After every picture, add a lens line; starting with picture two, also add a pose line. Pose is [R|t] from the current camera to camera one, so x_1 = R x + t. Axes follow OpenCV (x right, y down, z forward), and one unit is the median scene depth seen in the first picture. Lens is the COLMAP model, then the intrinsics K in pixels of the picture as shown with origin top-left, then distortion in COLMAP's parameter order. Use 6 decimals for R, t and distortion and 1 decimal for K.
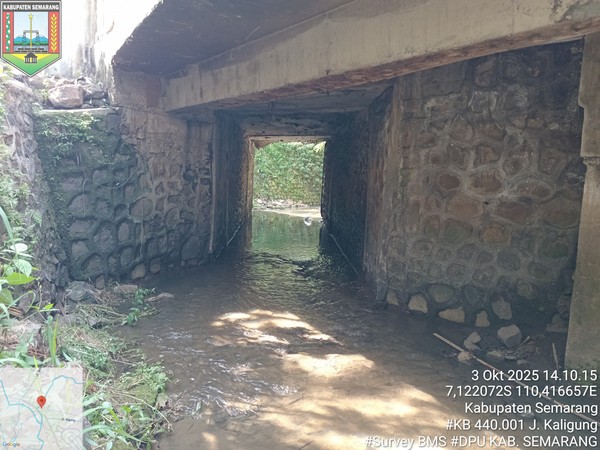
lens RADIAL K [[451.4, 0, 297.7], [0, 451.4, 225.2], [0, 0, 1]] dist [0.064006, -0.129431]
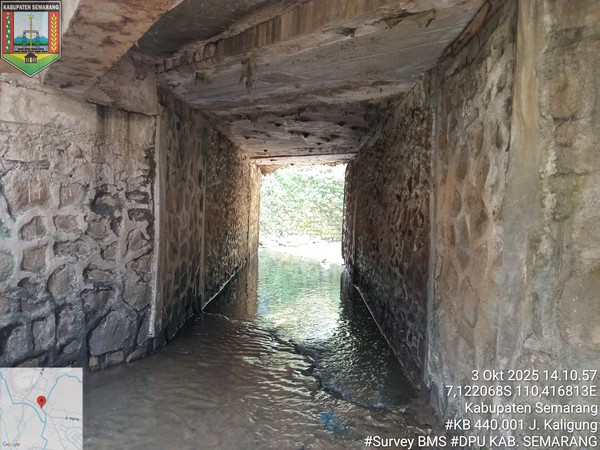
lens RADIAL K [[451.4, 0, 297.7], [0, 451.4, 225.2], [0, 0, 1]] dist [0.064006, -0.129431]
pose [[0.998925, -0.008302, -0.045613, 0.022794], [0.004919, 0.997262, -0.073786, -0.038991], [0.046100, 0.073482, 0.996230, 0.427685]]
